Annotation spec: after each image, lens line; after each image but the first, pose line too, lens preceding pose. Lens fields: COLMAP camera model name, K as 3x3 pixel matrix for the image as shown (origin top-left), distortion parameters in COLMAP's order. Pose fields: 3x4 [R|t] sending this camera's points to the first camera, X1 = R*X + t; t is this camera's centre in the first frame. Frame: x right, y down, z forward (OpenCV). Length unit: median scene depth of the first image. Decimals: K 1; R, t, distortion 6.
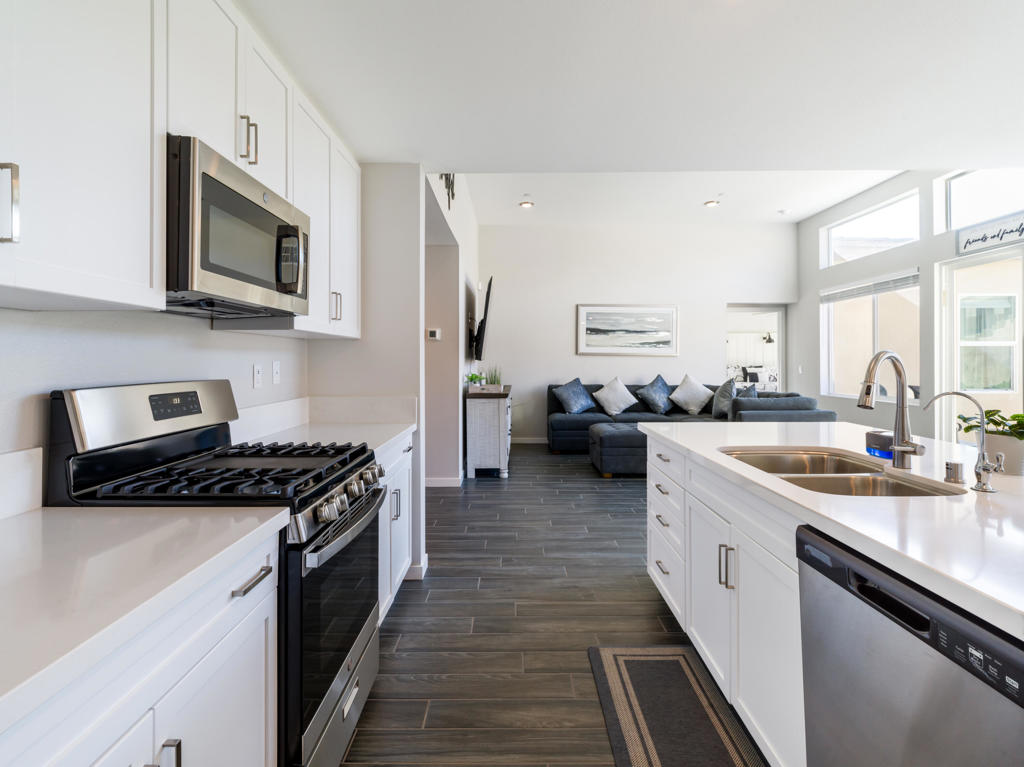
lens RADIAL K [[516.8, 0, 519.7], [0, 516.8, 358.2], [0, 0, 1]] dist [0.002094, -0.002201]
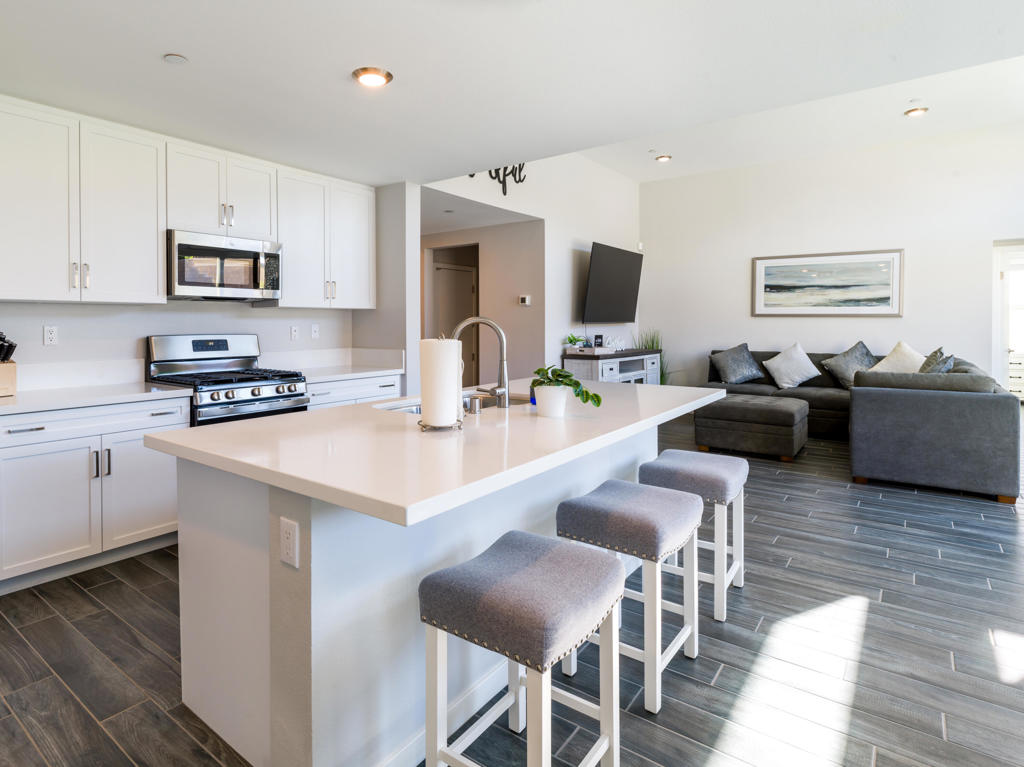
lens RADIAL K [[553.0, 0, 472.8], [0, 553.0, 322.6], [0, 0, 1]] dist [-0.011982, 0.003305]
pose [[0.766483, -0.000480, -0.642265, 0.366221], [0.003534, 0.999988, 0.003470, -0.001546], [0.642255, -0.004930, 0.766475, -0.007971]]
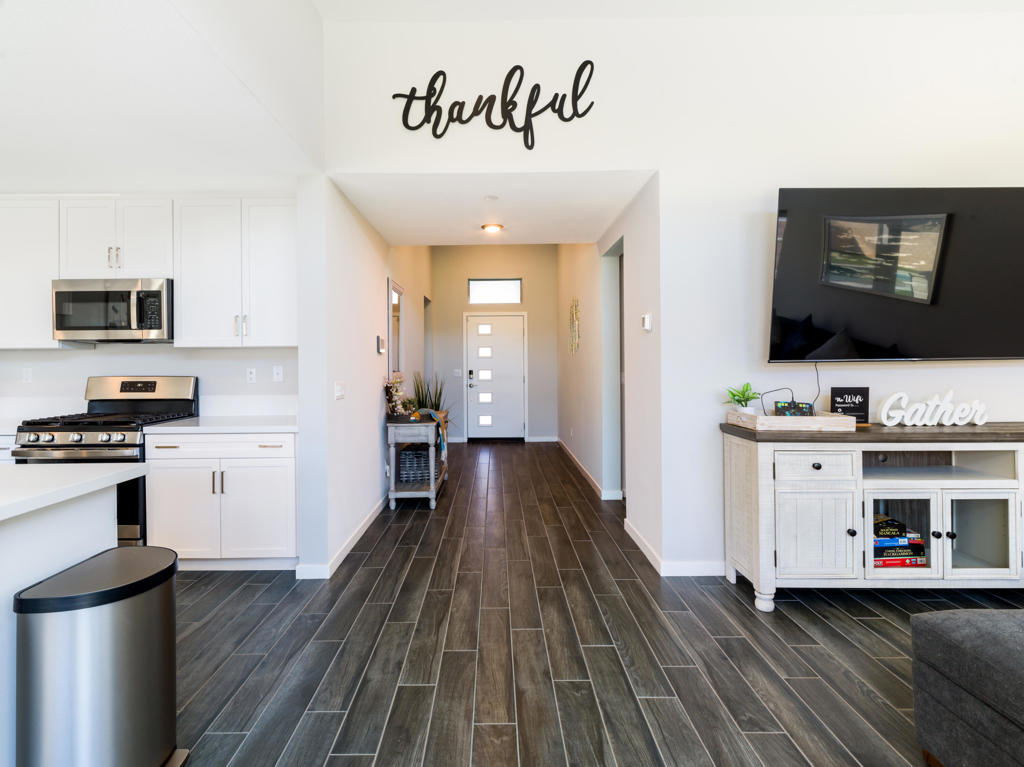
lens RADIAL K [[553.0, 0, 486.5], [0, 553.0, 358.4], [0, 0, 1]] dist [-0.011982, 0.003305]
pose [[-0.023295, -0.003931, -0.999721, 0.365360], [0.011473, 0.999925, -0.004199, -0.000443], [0.999663, -0.011567, -0.023248, 0.573086]]
